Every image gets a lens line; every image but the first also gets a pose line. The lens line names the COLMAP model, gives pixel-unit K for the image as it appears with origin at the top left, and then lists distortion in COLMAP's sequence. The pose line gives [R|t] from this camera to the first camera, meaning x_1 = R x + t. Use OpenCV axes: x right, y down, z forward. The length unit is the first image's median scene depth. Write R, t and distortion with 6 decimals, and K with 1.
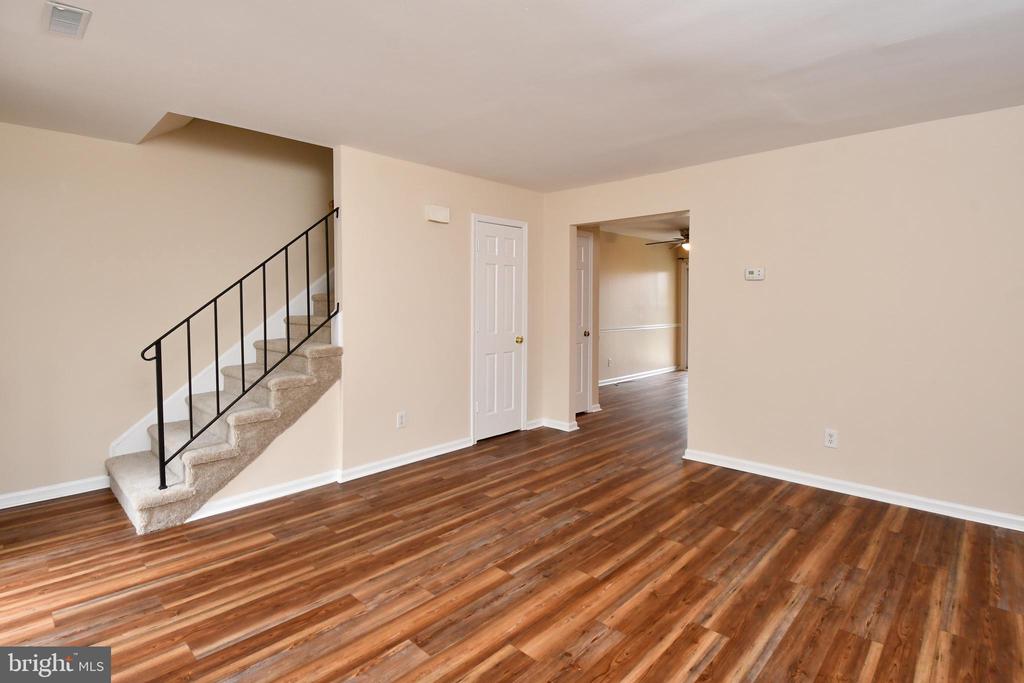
lens RADIAL K [[496.7, 0, 517.6], [0, 496.7, 298.9], [0, 0, 1]] dist [-0.005723, -0.005076]
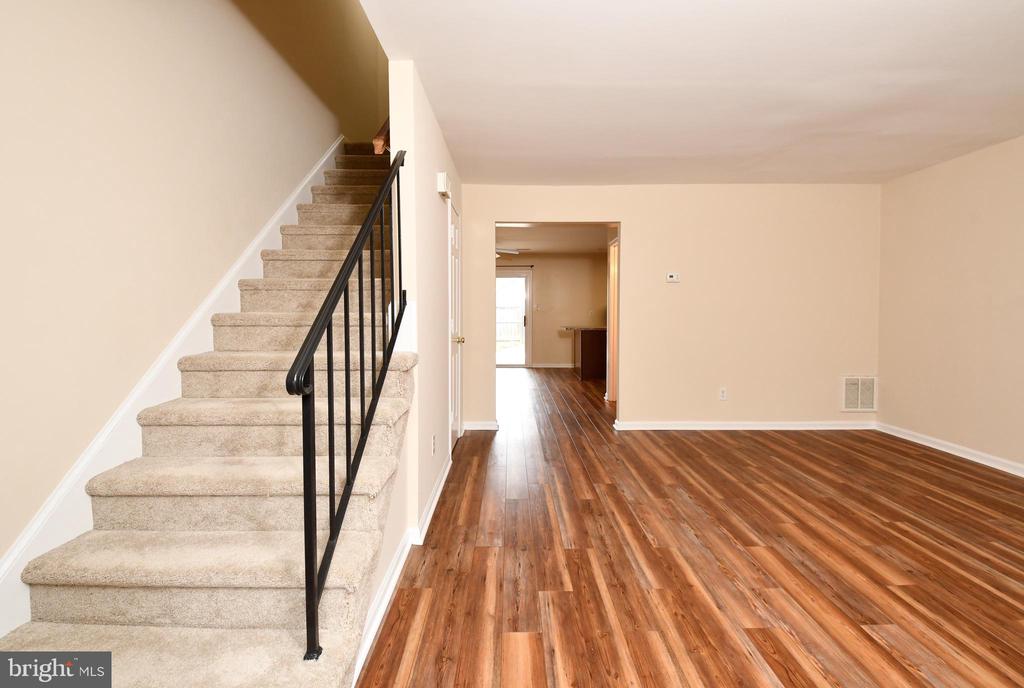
lens RADIAL K [[459.8, 0, 506.8], [0, 459.8, 316.6], [0, 0, 1]] dist [-0.018166, -0.002157]
pose [[0.737144, -0.013703, 0.675597, -0.895764], [-0.005870, 0.999627, 0.026680, 0.030156], [-0.675710, -0.023633, 0.736788, 0.549786]]
